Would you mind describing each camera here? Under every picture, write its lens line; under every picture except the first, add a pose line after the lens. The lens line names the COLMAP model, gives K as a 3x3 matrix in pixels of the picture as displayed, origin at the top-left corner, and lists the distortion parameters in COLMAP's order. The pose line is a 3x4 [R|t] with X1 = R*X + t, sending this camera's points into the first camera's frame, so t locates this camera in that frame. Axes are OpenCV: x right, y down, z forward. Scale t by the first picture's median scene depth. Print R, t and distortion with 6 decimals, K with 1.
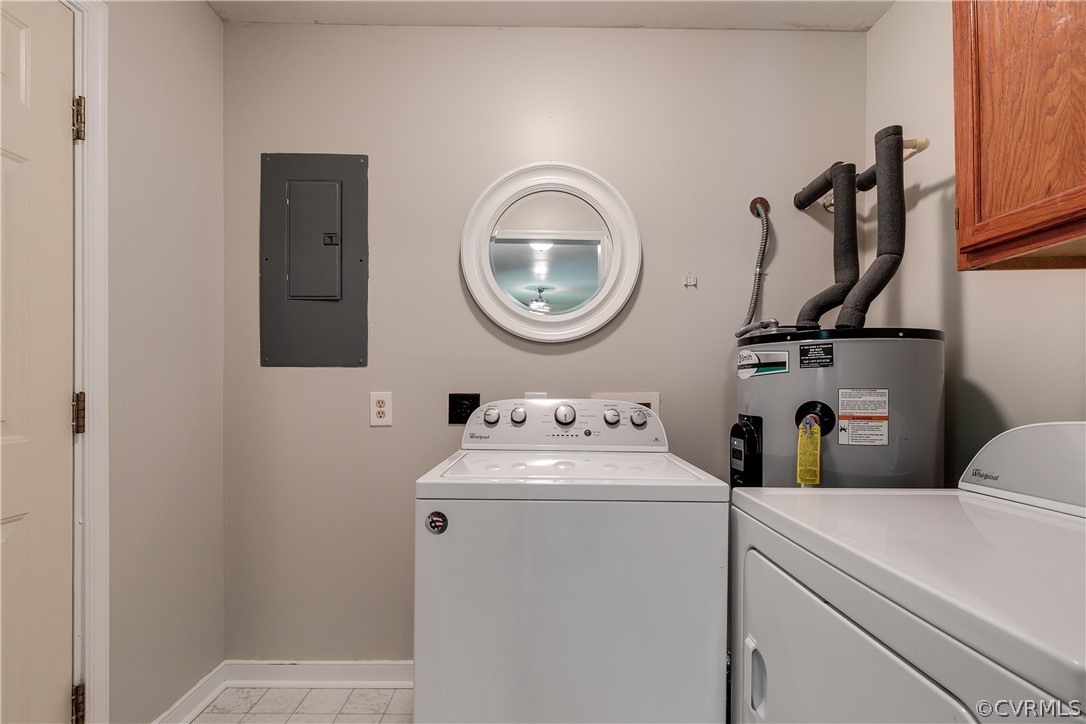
lens RADIAL K [[499.2, 0, 540.5], [0, 499.2, 364.6], [0, 0, 1]] dist [0.001140, 0.000028]
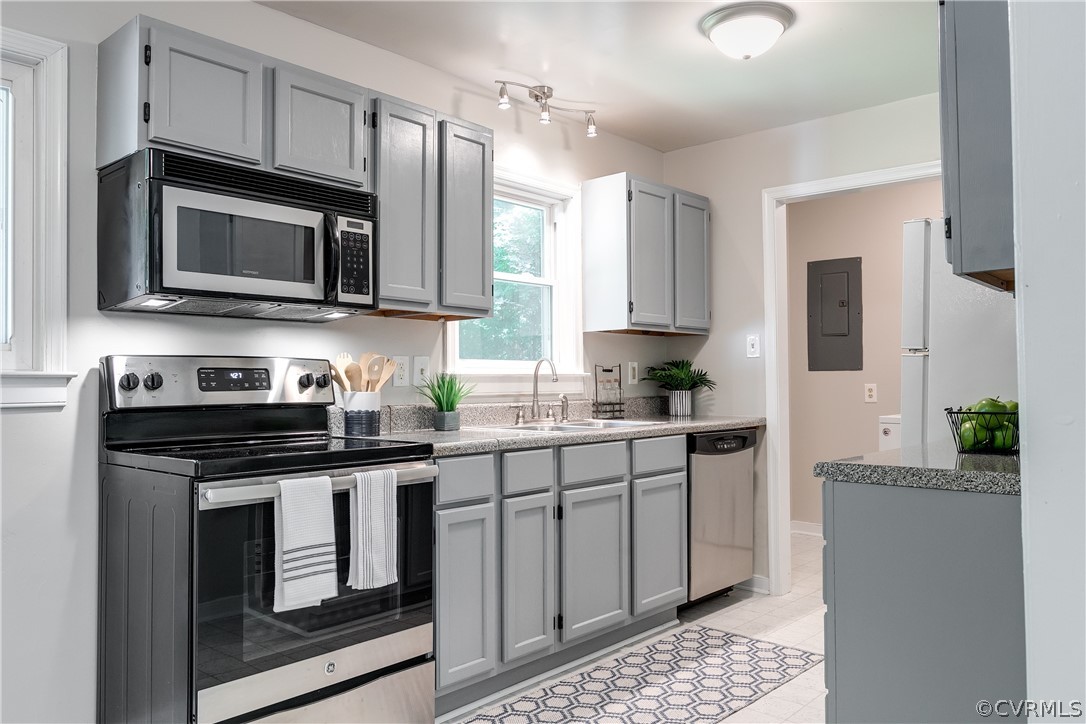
lens RADIAL K [[817.3, 0, 542.3], [0, 817.3, 363.1], [0, 0, 1]] dist [0.005795, 0.000144]
pose [[0.724479, -0.018844, -0.689040, 0.888068], [0.005660, 0.999755, -0.021390, 0.035332], [0.689274, 0.011597, 0.724408, -2.030393]]
